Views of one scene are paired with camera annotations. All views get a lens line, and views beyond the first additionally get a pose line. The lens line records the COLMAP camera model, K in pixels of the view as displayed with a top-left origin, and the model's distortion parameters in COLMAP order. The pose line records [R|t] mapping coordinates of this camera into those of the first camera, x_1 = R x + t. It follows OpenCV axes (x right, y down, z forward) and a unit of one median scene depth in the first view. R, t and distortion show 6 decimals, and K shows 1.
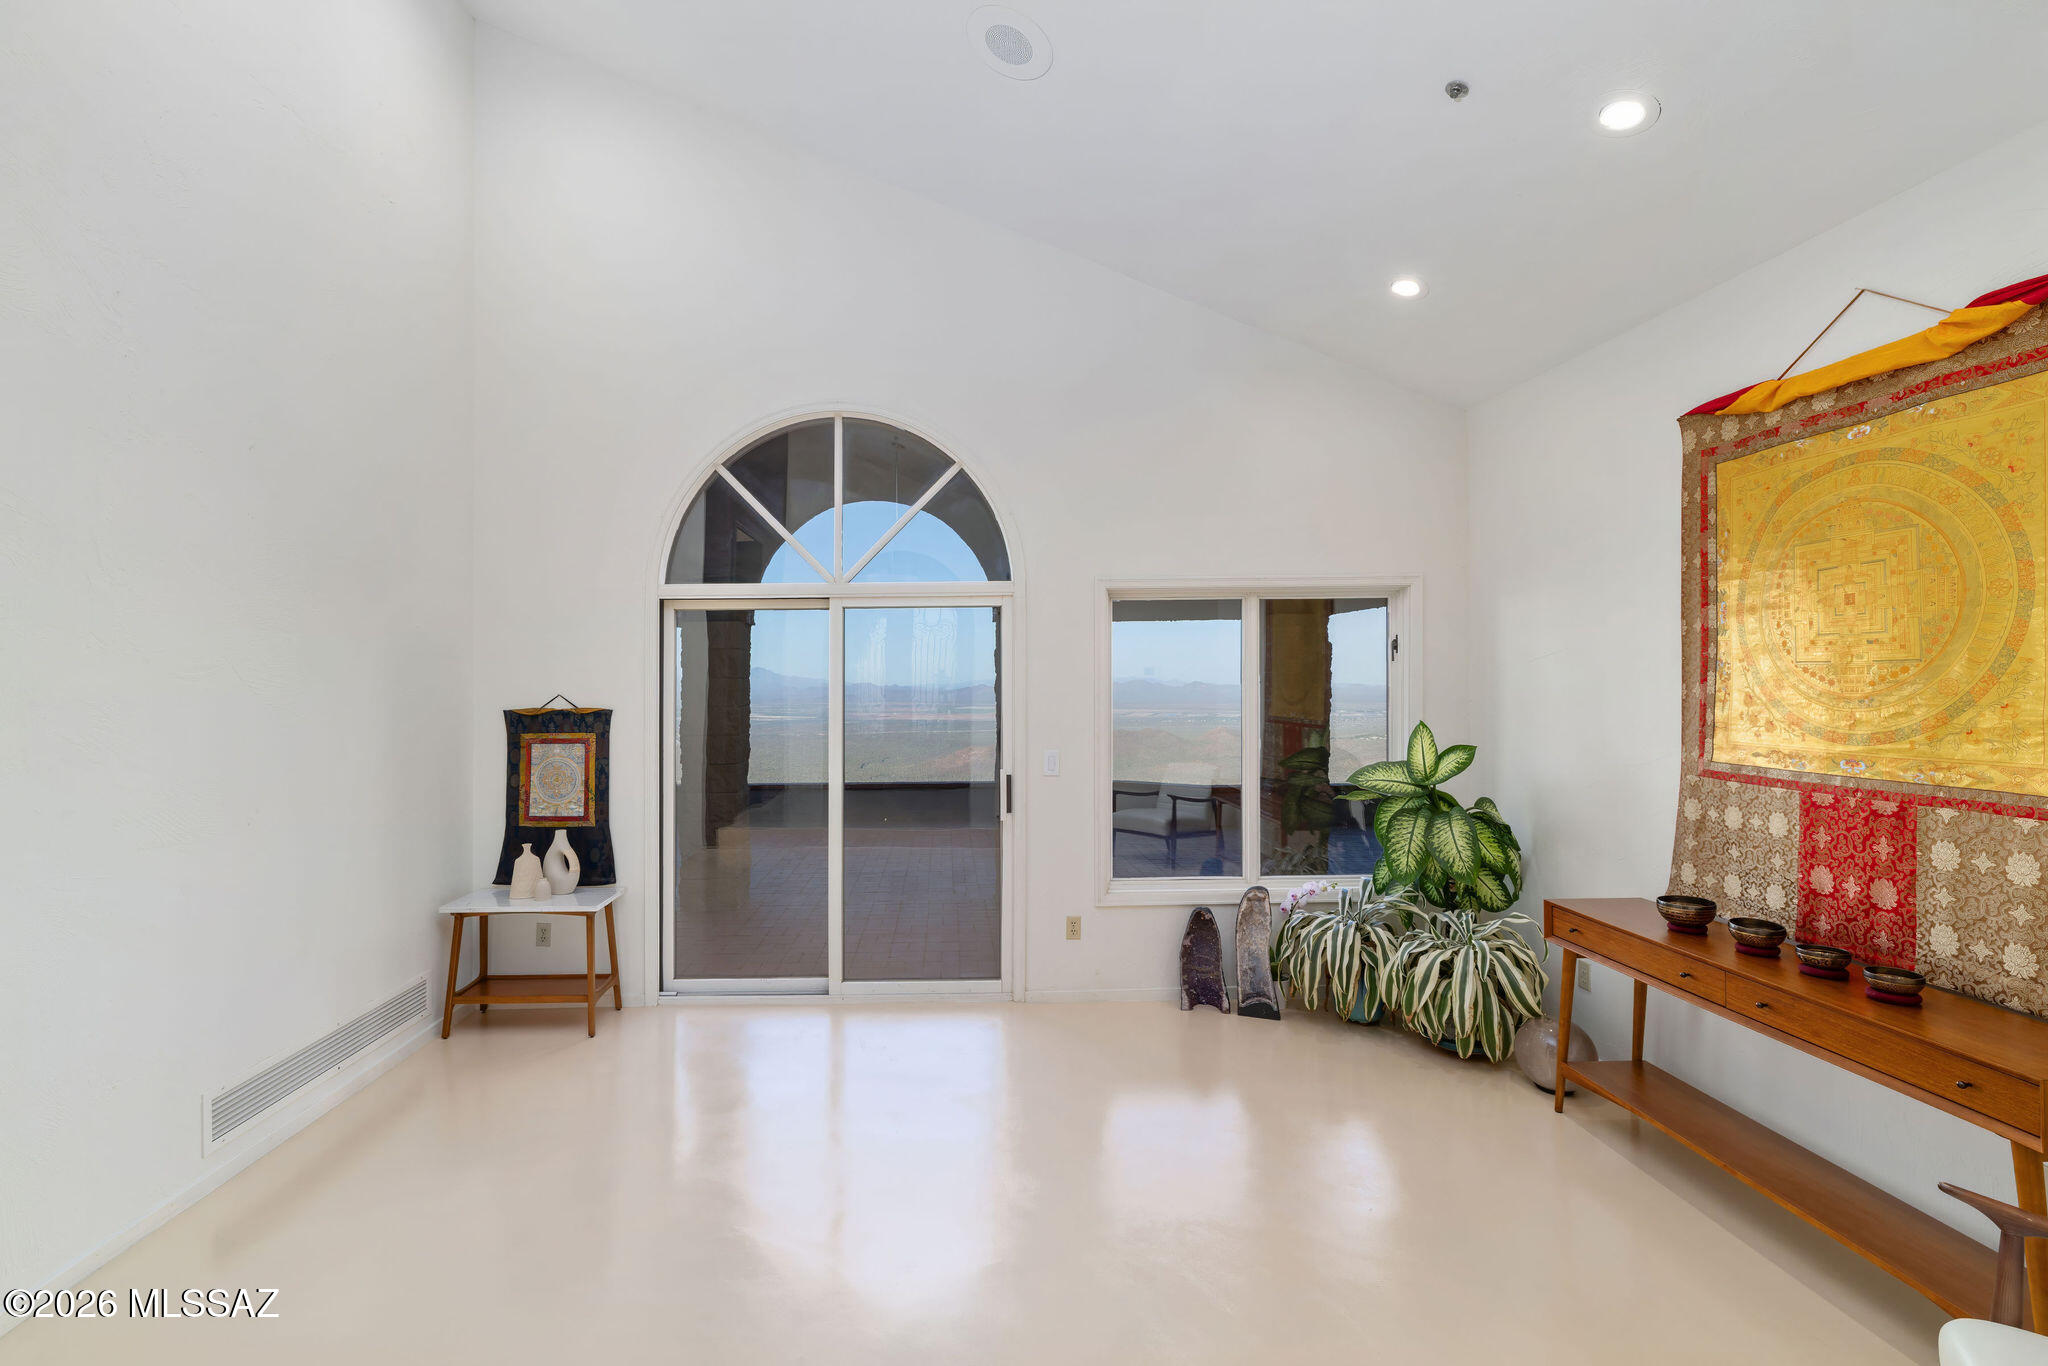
lens RADIAL K [[912.7, 0, 1019.7], [0, 912.7, 680.3], [0, 0, 1]] dist [0.002051, 0.000078]
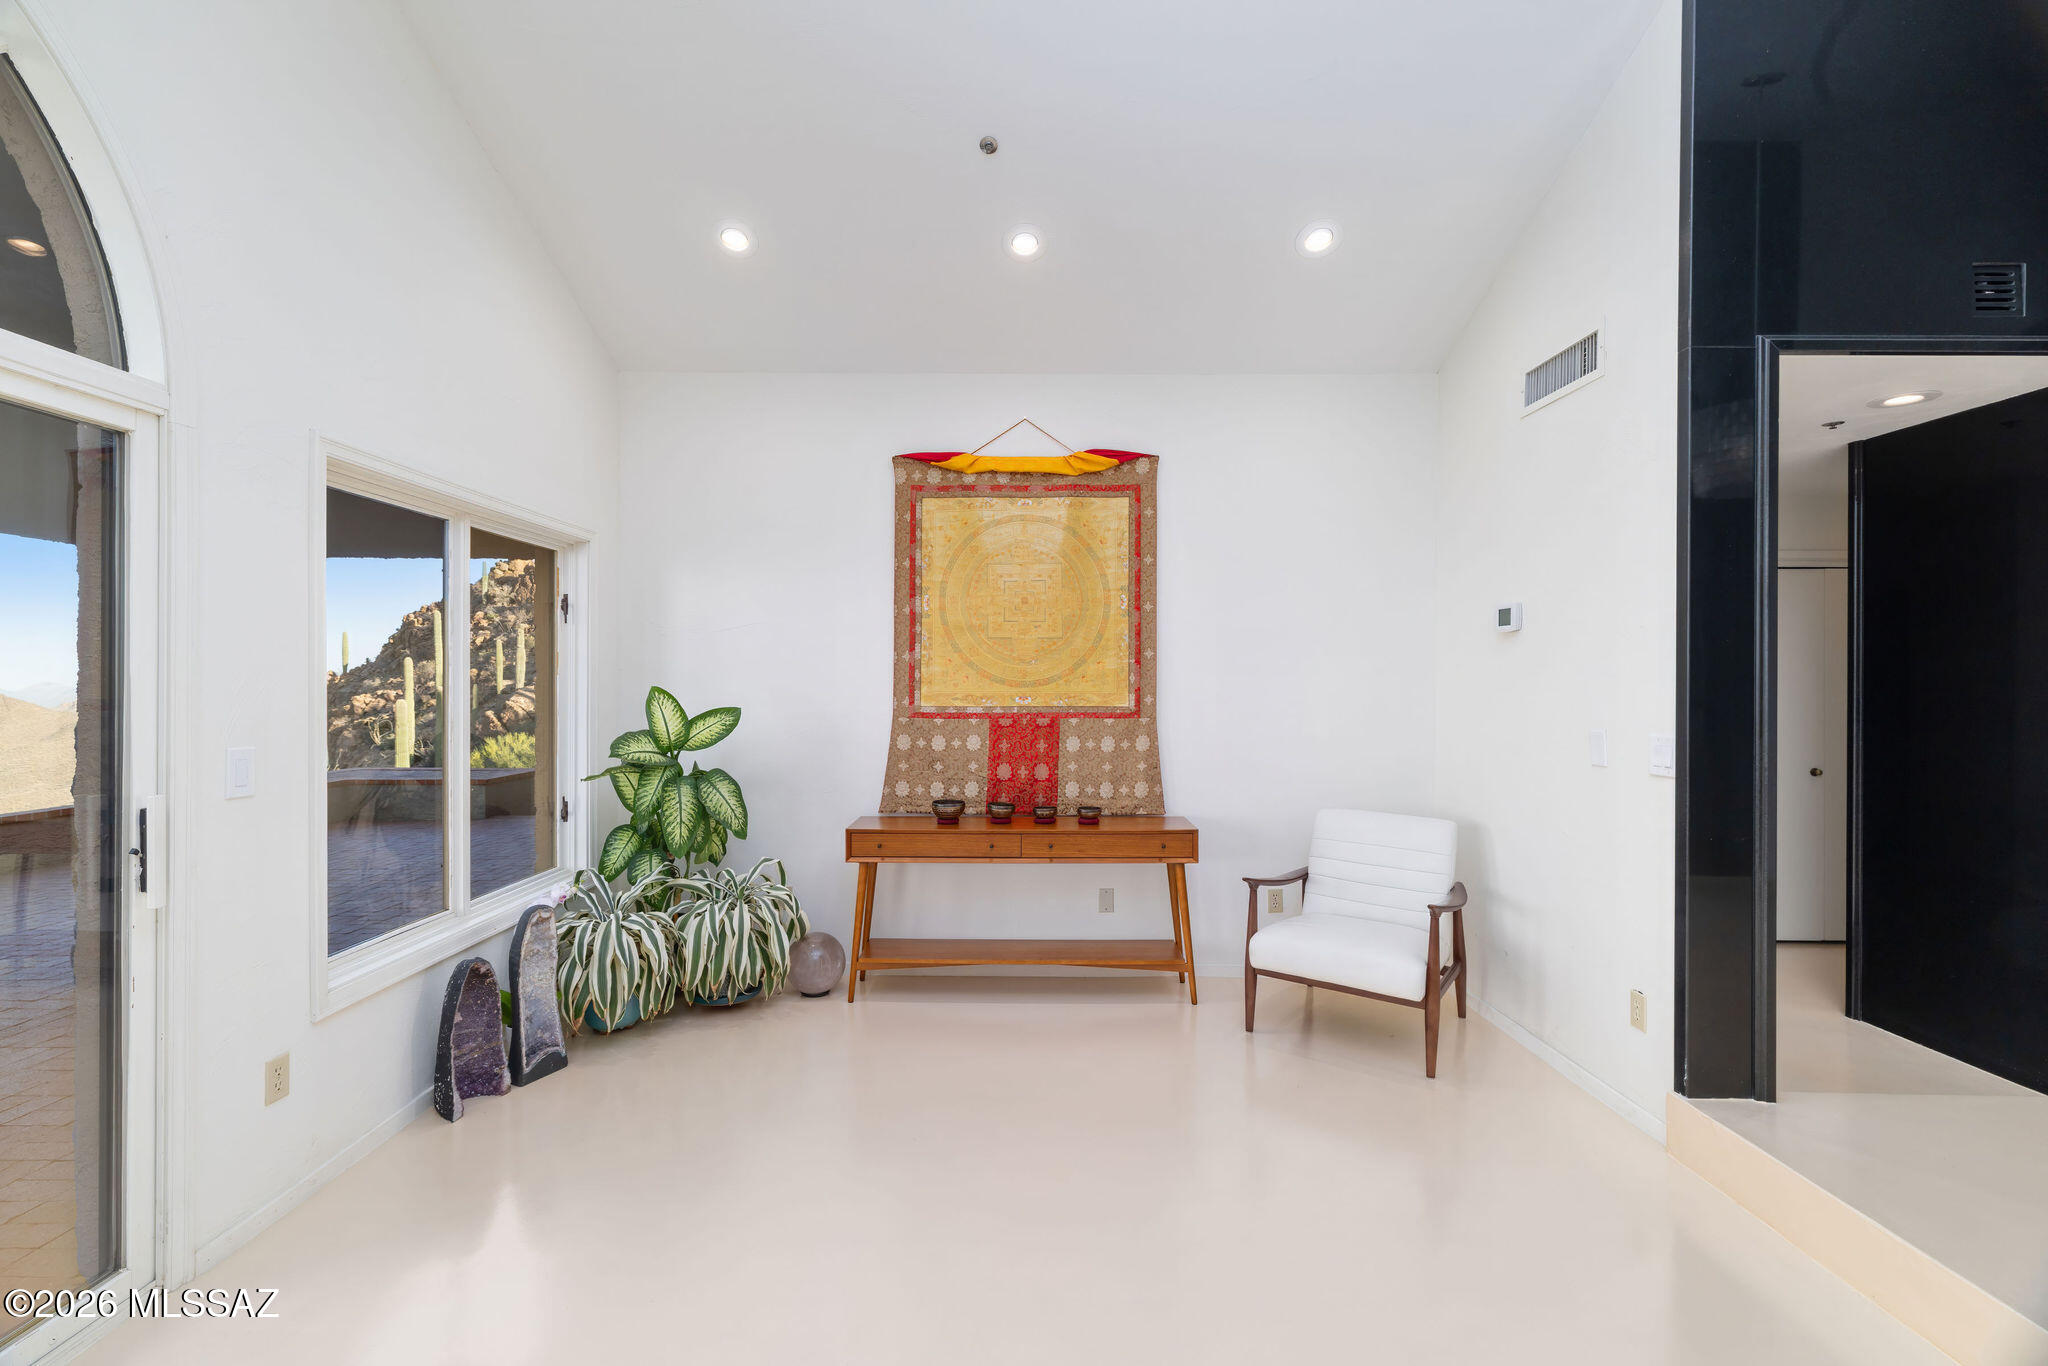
lens RADIAL K [[842.9, 0, 1020.5], [0, 842.9, 690.4], [0, 0, 1]] dist [-0.001752, -0.000019]
pose [[0.094145, -0.004703, 0.995547, -0.553023], [-0.002564, 0.999984, 0.004967, 0.059184], [-0.995555, -0.003020, 0.094131, 0.746731]]
